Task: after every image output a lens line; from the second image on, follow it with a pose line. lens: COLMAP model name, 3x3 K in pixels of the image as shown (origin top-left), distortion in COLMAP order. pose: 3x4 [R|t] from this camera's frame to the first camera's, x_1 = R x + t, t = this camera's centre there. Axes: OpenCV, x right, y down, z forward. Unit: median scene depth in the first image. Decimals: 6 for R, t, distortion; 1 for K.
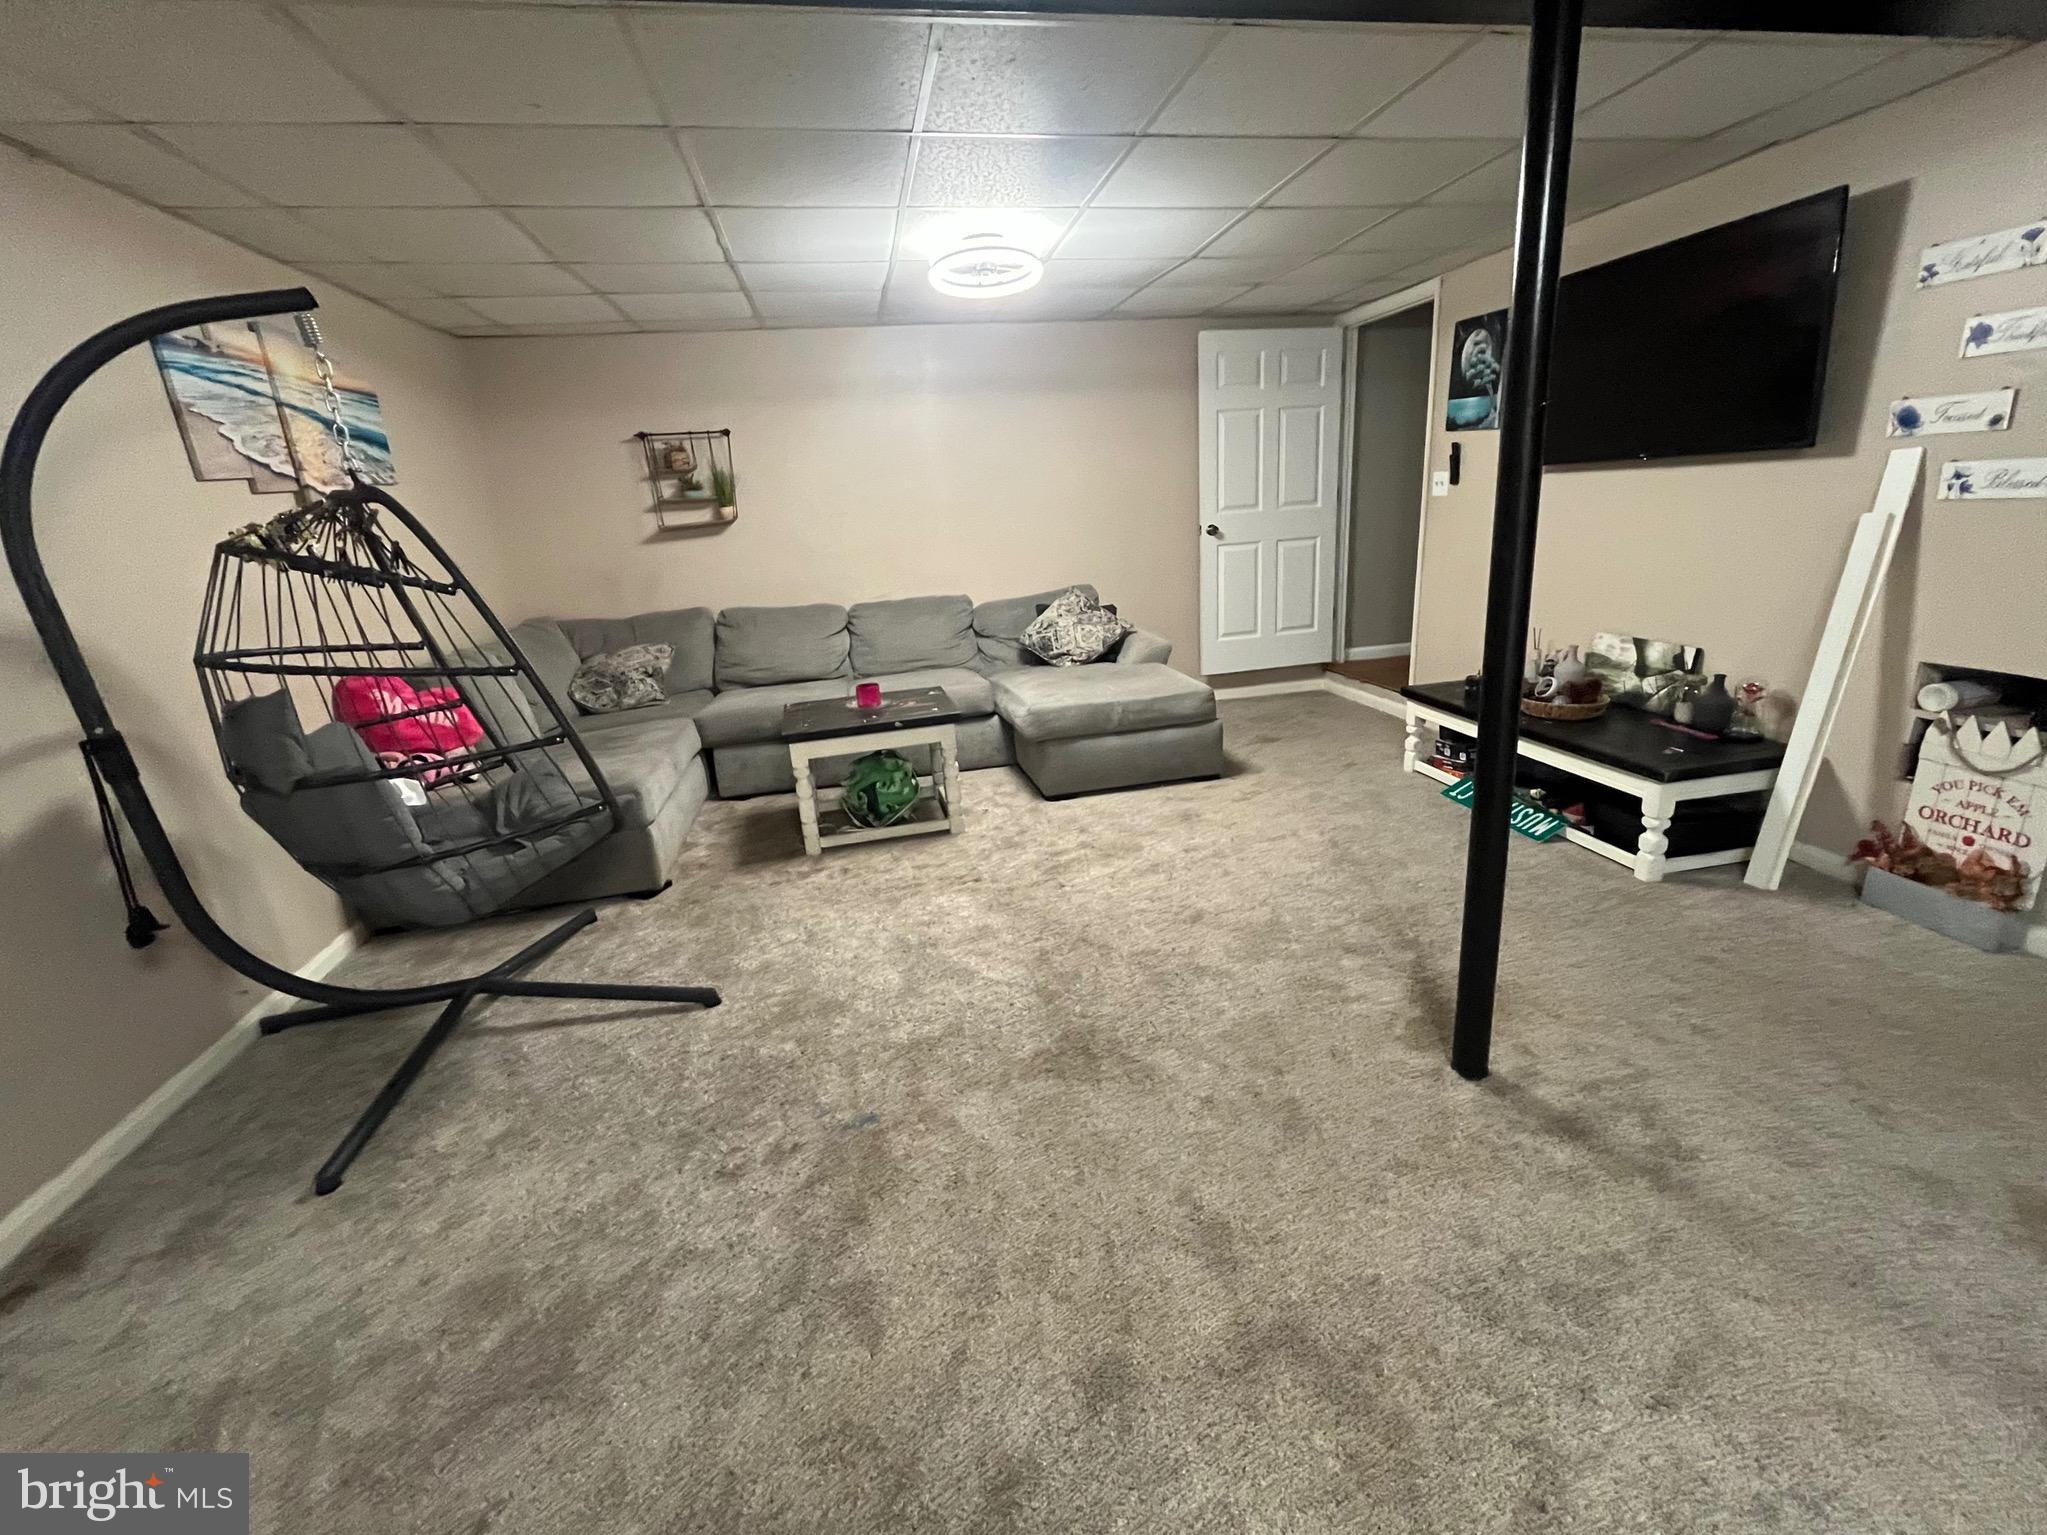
lens RADIAL K [[905.6, 0, 1025.7], [0, 905.6, 764.6], [0, 0, 1]] dist [-0.005981, 0.001535]
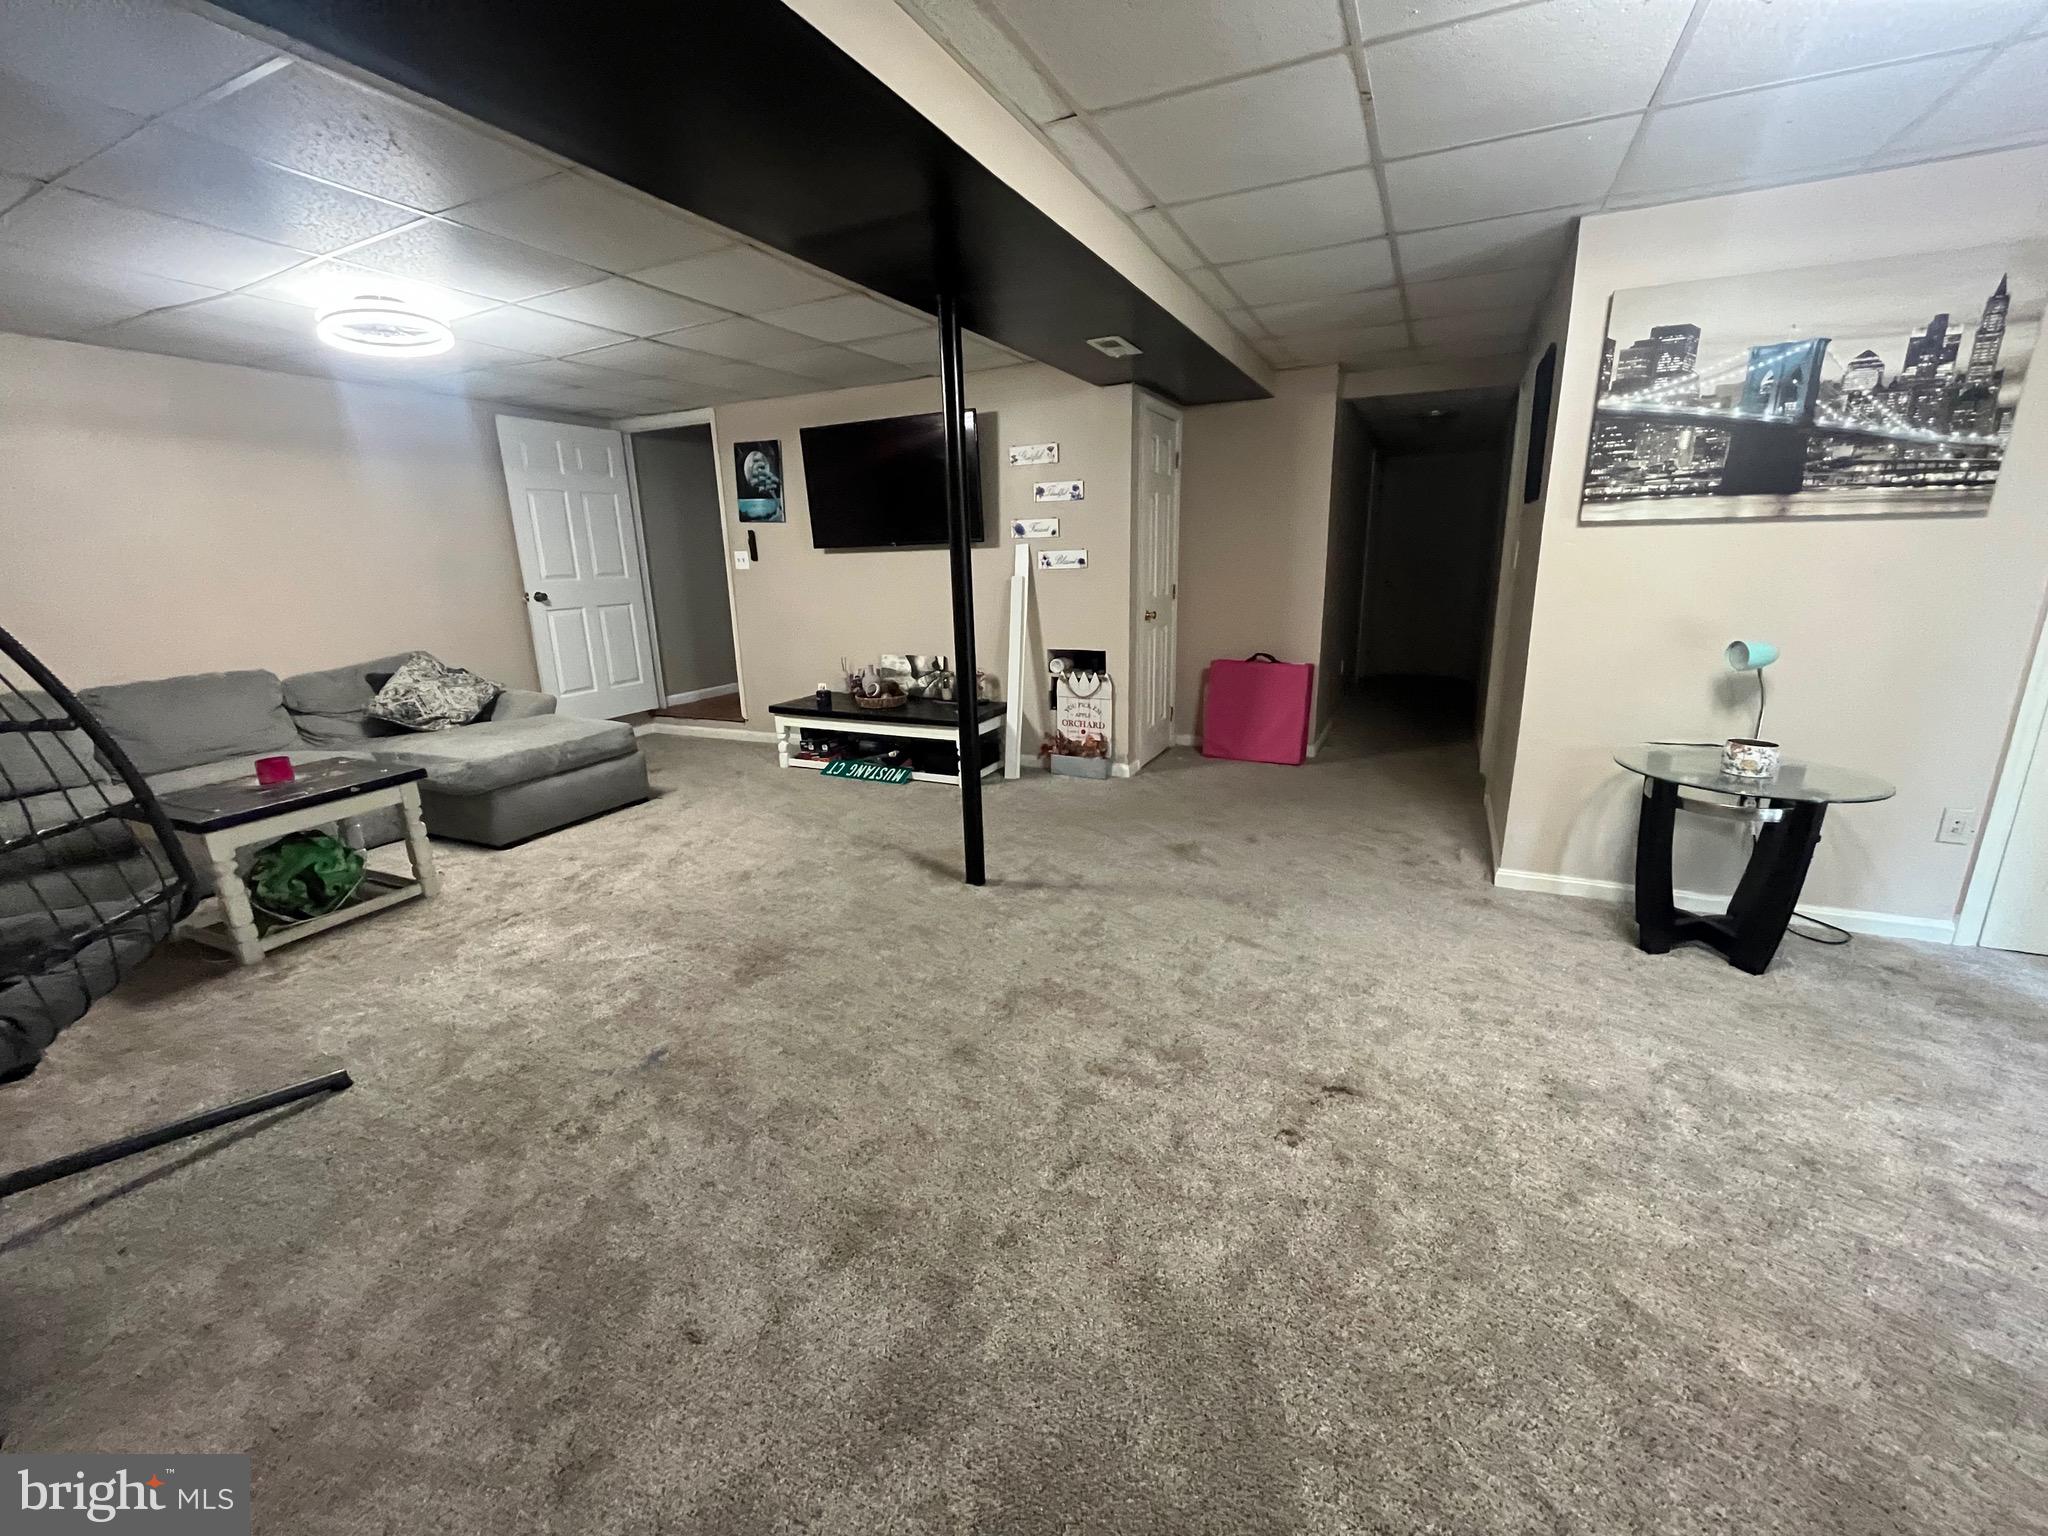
lens RADIAL K [[832.1, 0, 1022.0], [0, 832.1, 767.7], [0, 0, 1]] dist [-0.002408, -0.000145]
pose [[0.607701, -0.157318, 0.778428, -0.404937], [0.215637, 0.976045, 0.028913, 0.059359], [-0.764329, 0.150288, 0.627068, -0.059820]]
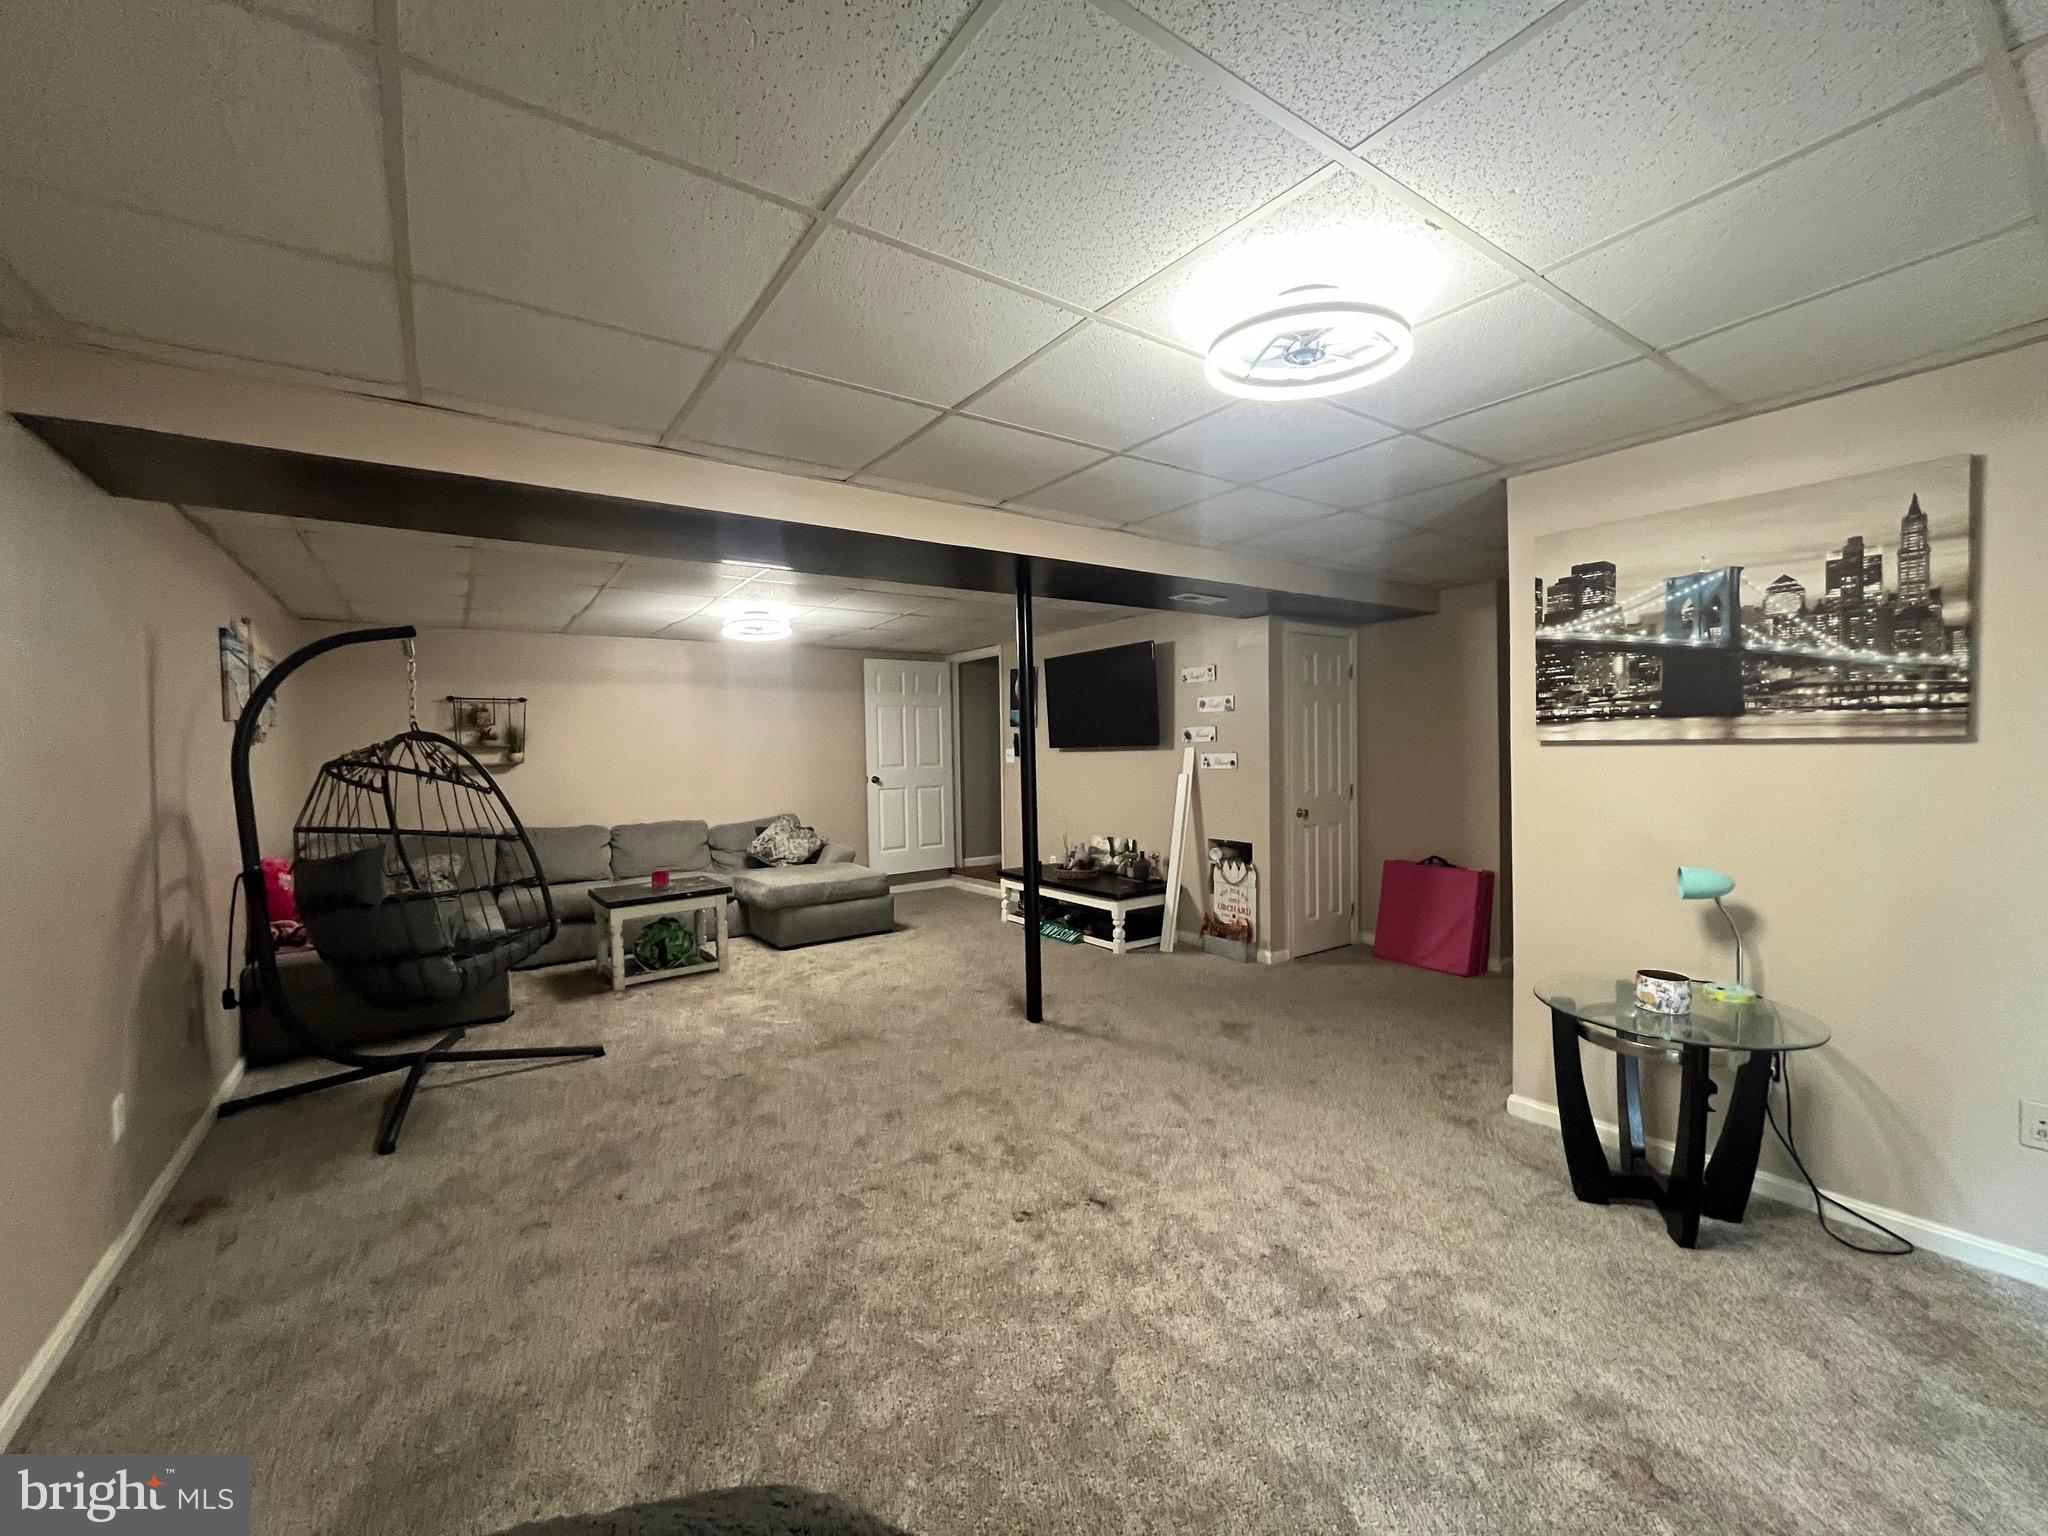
lens RADIAL K [[832.1, 0, 1022.6], [0, 832.1, 768.7], [0, 0, 1]] dist [-0.002408, -0.000145]
pose [[0.915511, 0.030561, 0.401131, -0.205968], [0.080981, 0.962700, -0.258169, 0.166540], [-0.394058, 0.268840, 0.878887, -0.529819]]
